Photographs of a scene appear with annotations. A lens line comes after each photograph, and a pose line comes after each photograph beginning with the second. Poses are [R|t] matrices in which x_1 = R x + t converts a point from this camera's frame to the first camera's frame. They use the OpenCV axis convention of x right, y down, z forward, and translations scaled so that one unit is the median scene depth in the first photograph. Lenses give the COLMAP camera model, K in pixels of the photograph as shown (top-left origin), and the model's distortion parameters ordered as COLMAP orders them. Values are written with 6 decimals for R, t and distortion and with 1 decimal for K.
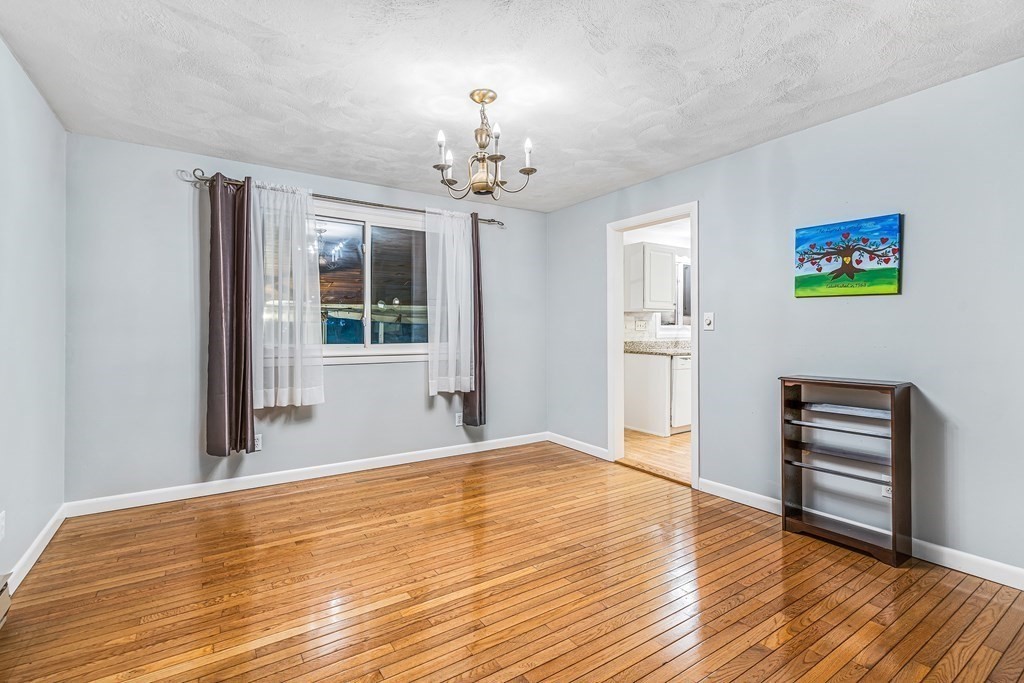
lens RADIAL K [[469.2, 0, 508.9], [0, 469.2, 335.5], [0, 0, 1]] dist [-0.012784, 0.003604]
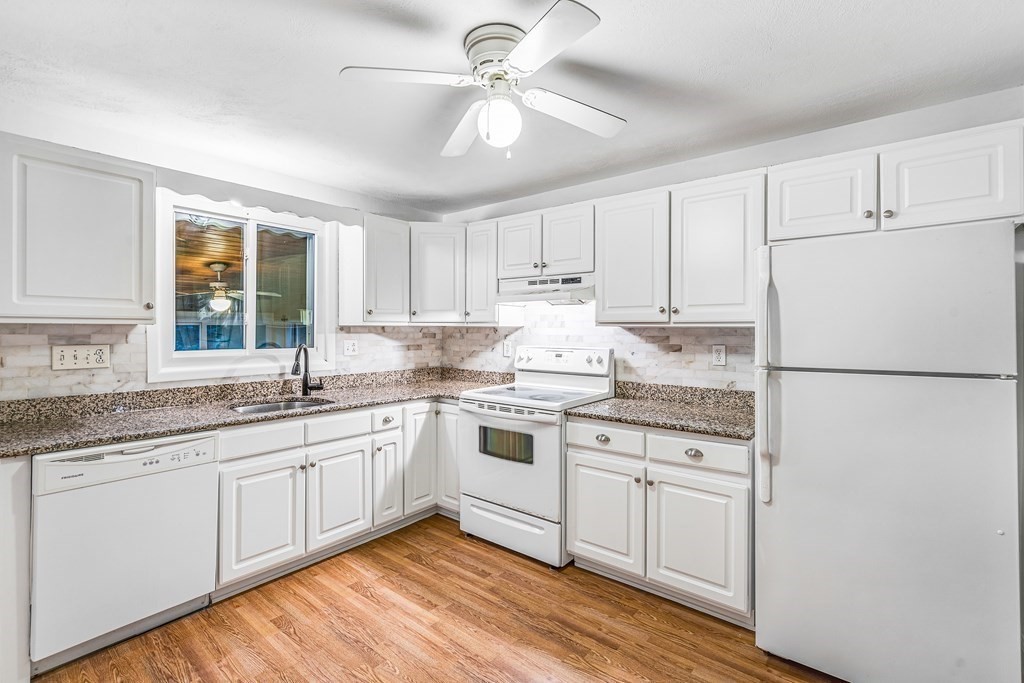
lens RADIAL K [[469.2, 0, 518.3], [0, 469.2, 330.8], [0, 0, 1]] dist [-0.012784, 0.003604]
pose [[0.951390, 0.003210, 0.307973, 1.094239], [-0.000708, 0.999966, -0.008235, -0.084117], [-0.307989, 0.007617, 0.951360, 1.056972]]
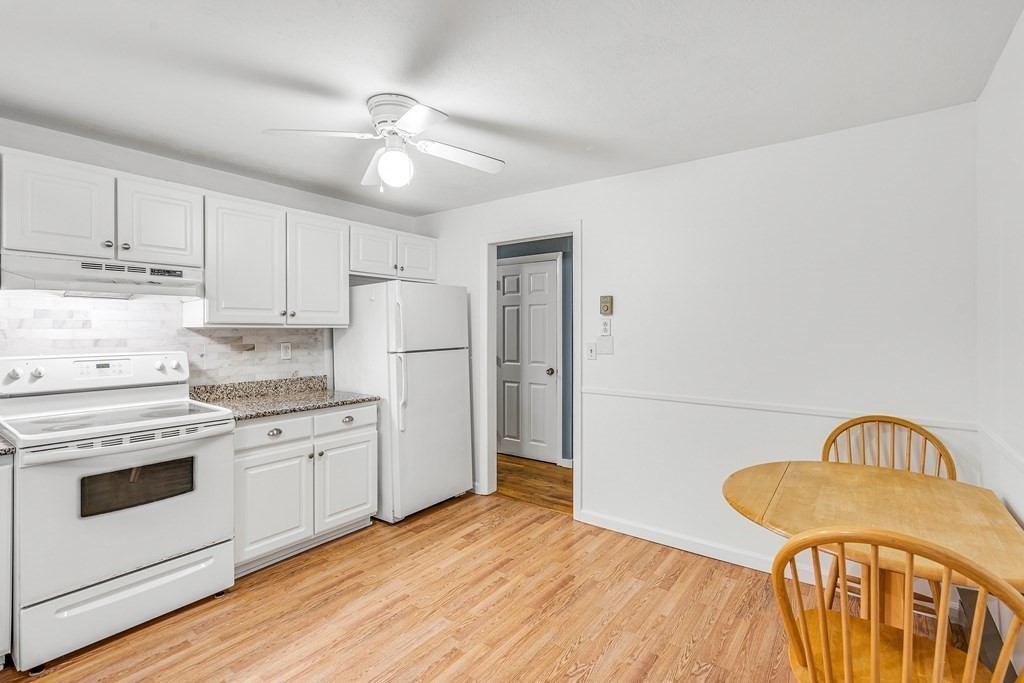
lens RADIAL K [[469.2, 0, 517.5], [0, 469.2, 329.4], [0, 0, 1]] dist [-0.012784, 0.003604]
pose [[-0.353667, 0.003644, 0.935364, 0.448050], [0.014648, 0.999891, 0.001643, -0.090545], [-0.935257, 0.014282, -0.353682, 1.742473]]
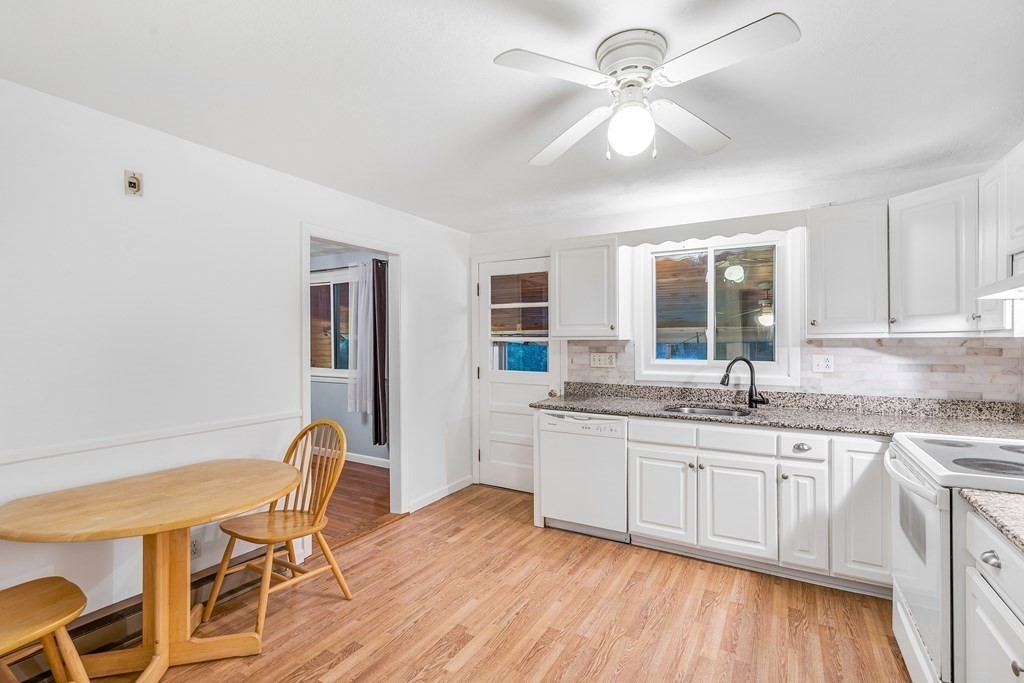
lens RADIAL K [[469.2, 0, 502.8], [0, 469.2, 342.4], [0, 0, 1]] dist [-0.012784, 0.003604]
pose [[0.425007, 0.000669, -0.905190, 1.735453], [-0.009730, 0.999945, -0.003829, -0.087348], [0.905138, 0.010435, 0.424990, 1.247594]]
